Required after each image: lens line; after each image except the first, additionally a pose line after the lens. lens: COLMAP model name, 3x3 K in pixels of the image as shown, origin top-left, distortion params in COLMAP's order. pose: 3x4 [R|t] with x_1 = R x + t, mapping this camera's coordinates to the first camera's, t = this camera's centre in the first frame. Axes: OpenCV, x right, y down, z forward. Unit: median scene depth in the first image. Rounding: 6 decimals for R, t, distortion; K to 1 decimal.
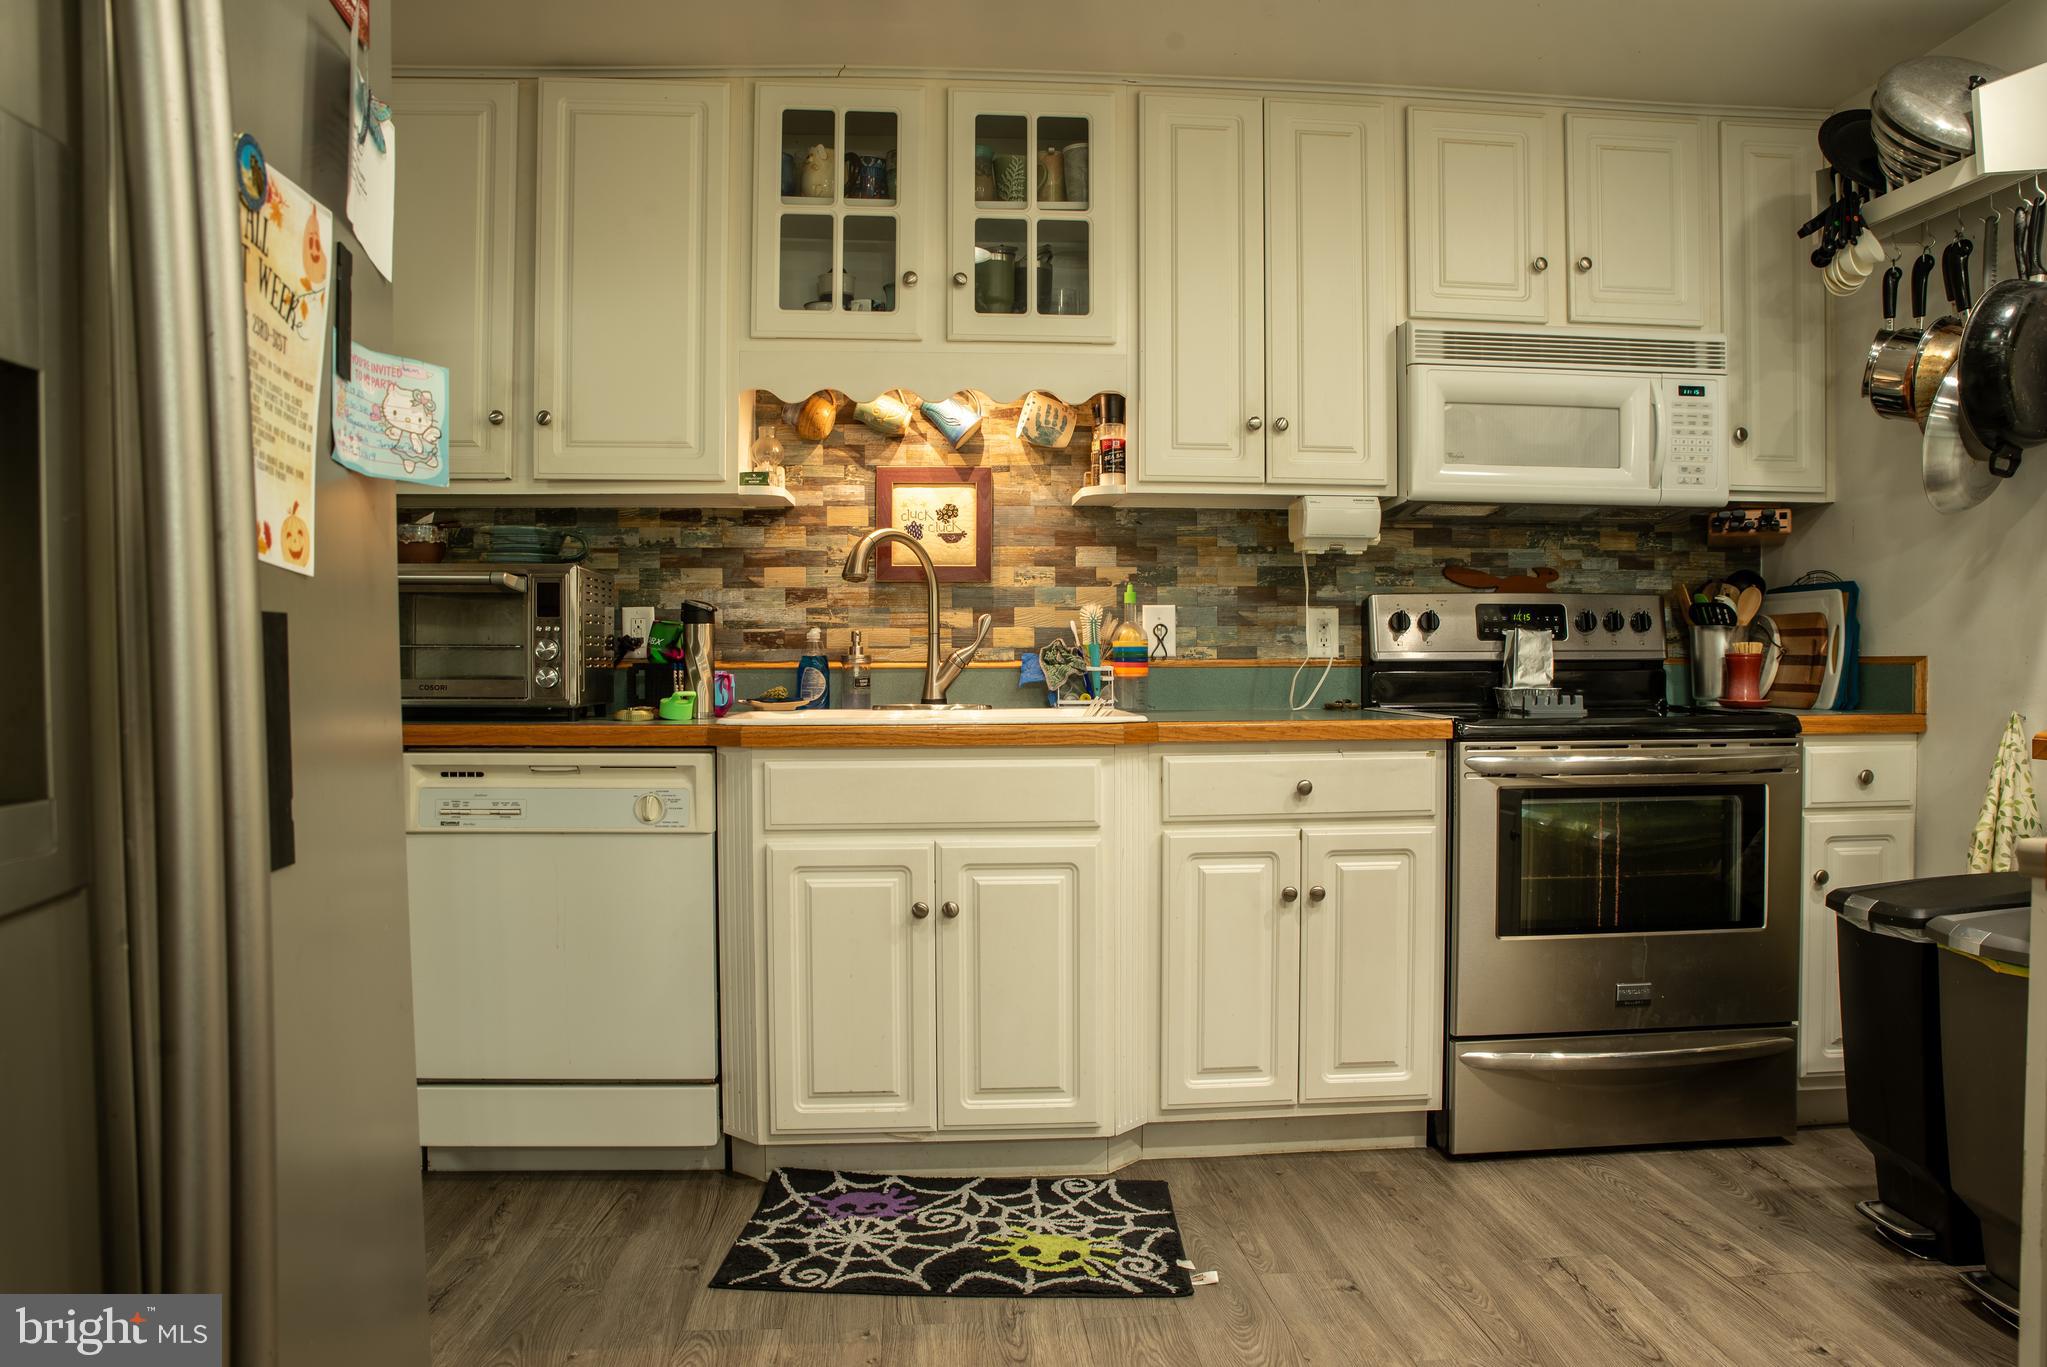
lens RADIAL K [[1443.8, 0, 1039.7], [0, 1443.8, 687.1], [0, 0, 1]] dist [-0.127666, 0.087994]
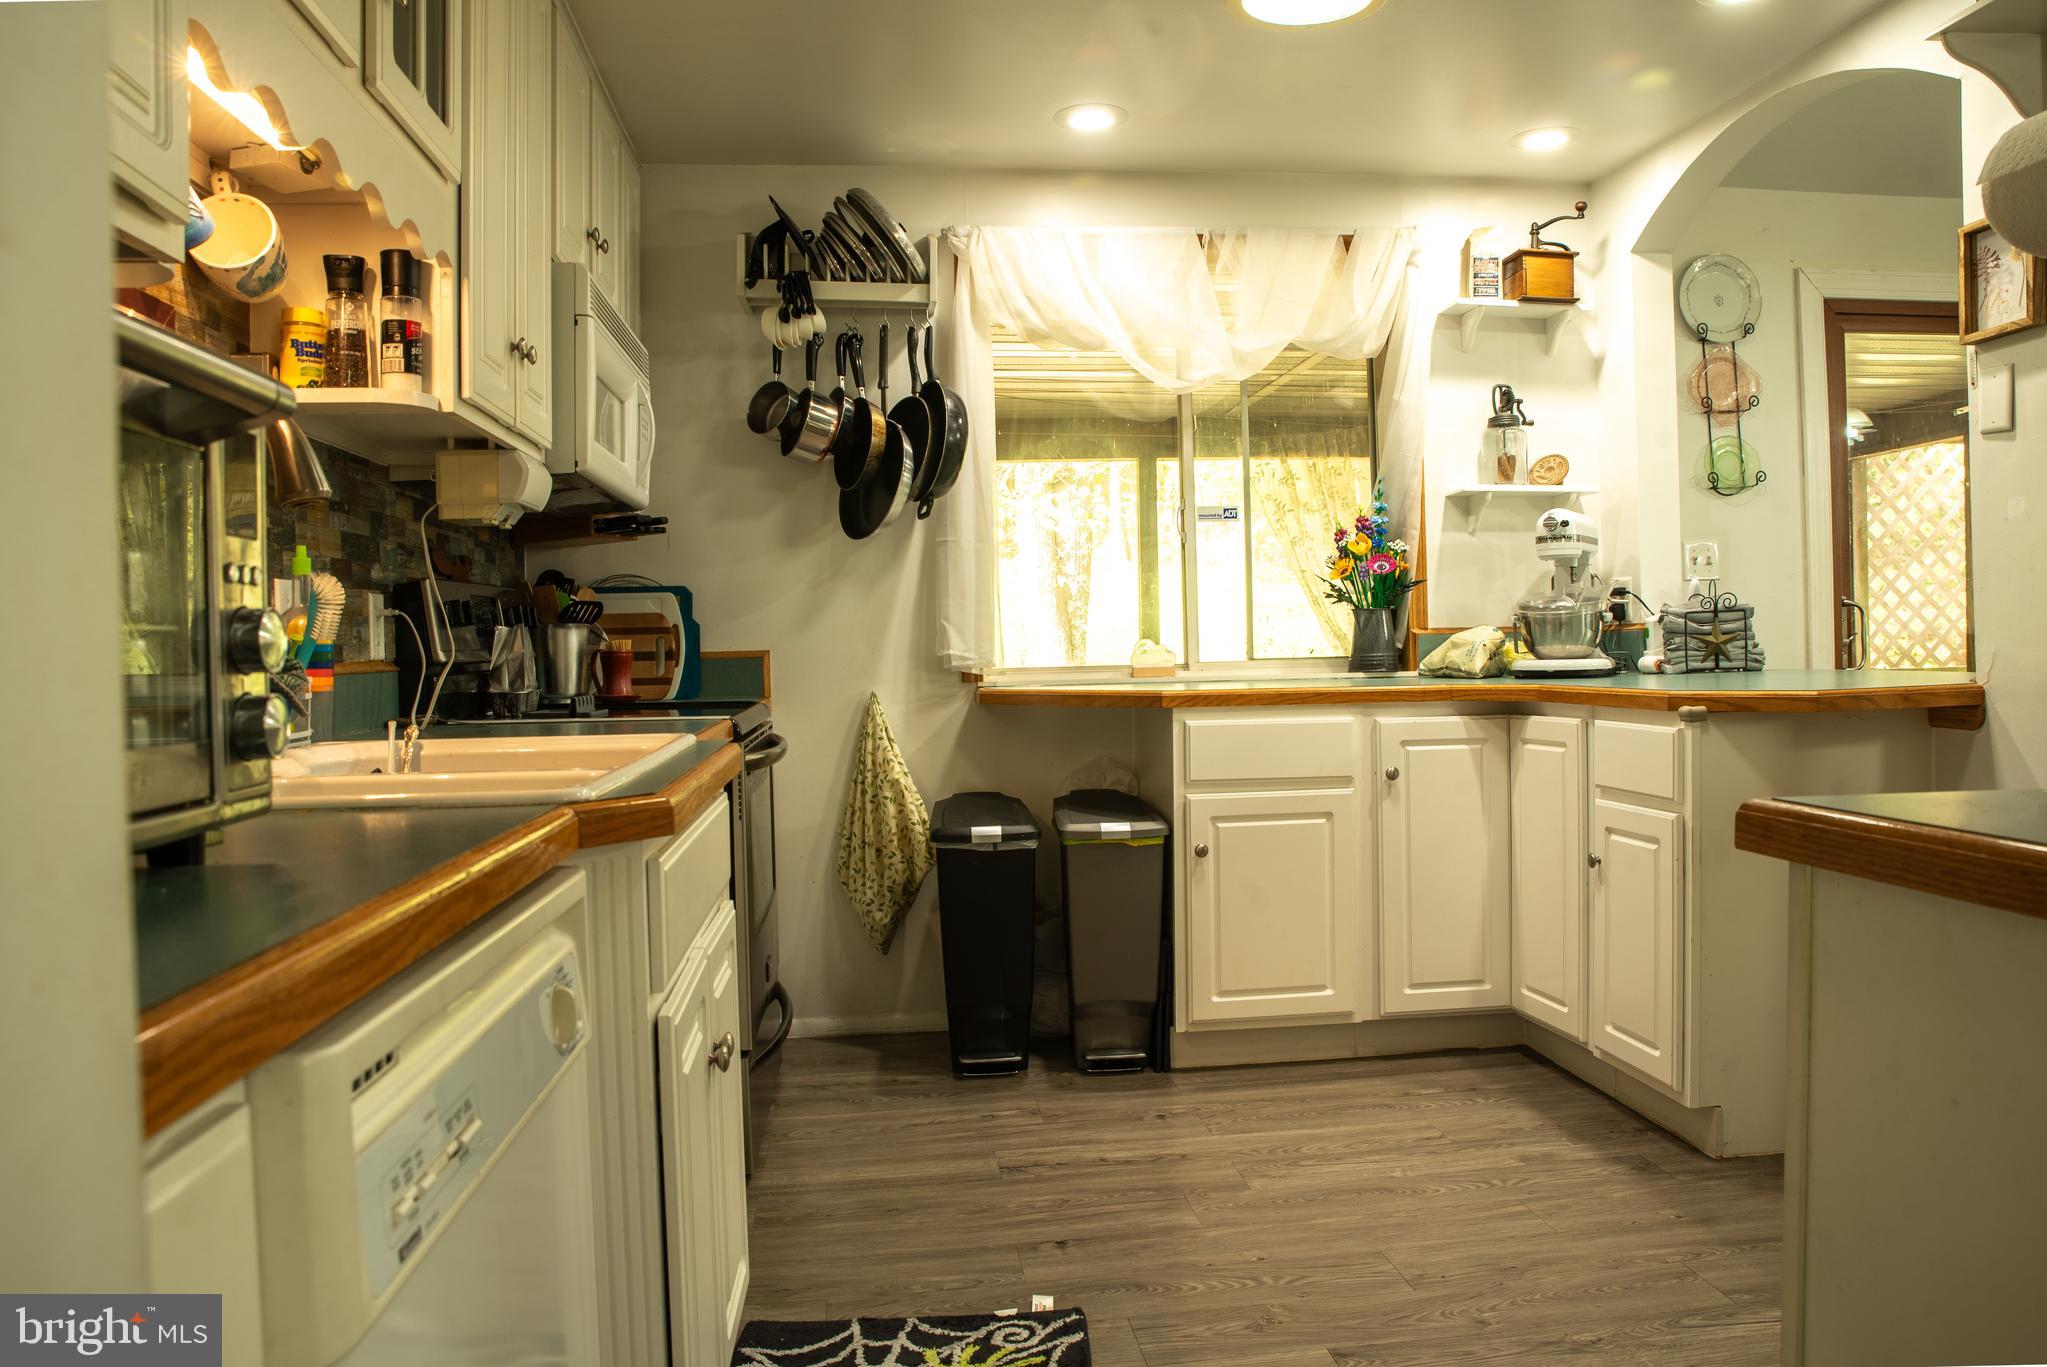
lens RADIAL K [[1443.8, 0, 1043.7], [0, 1443.8, 679.8], [0, 0, 1]] dist [-0.127666, 0.087994]
pose [[-0.046710, -0.018802, 0.998732, -0.780617], [0.039485, 0.999007, 0.020654, -0.015831], [-0.998128, 0.040400, -0.045921, 0.982337]]
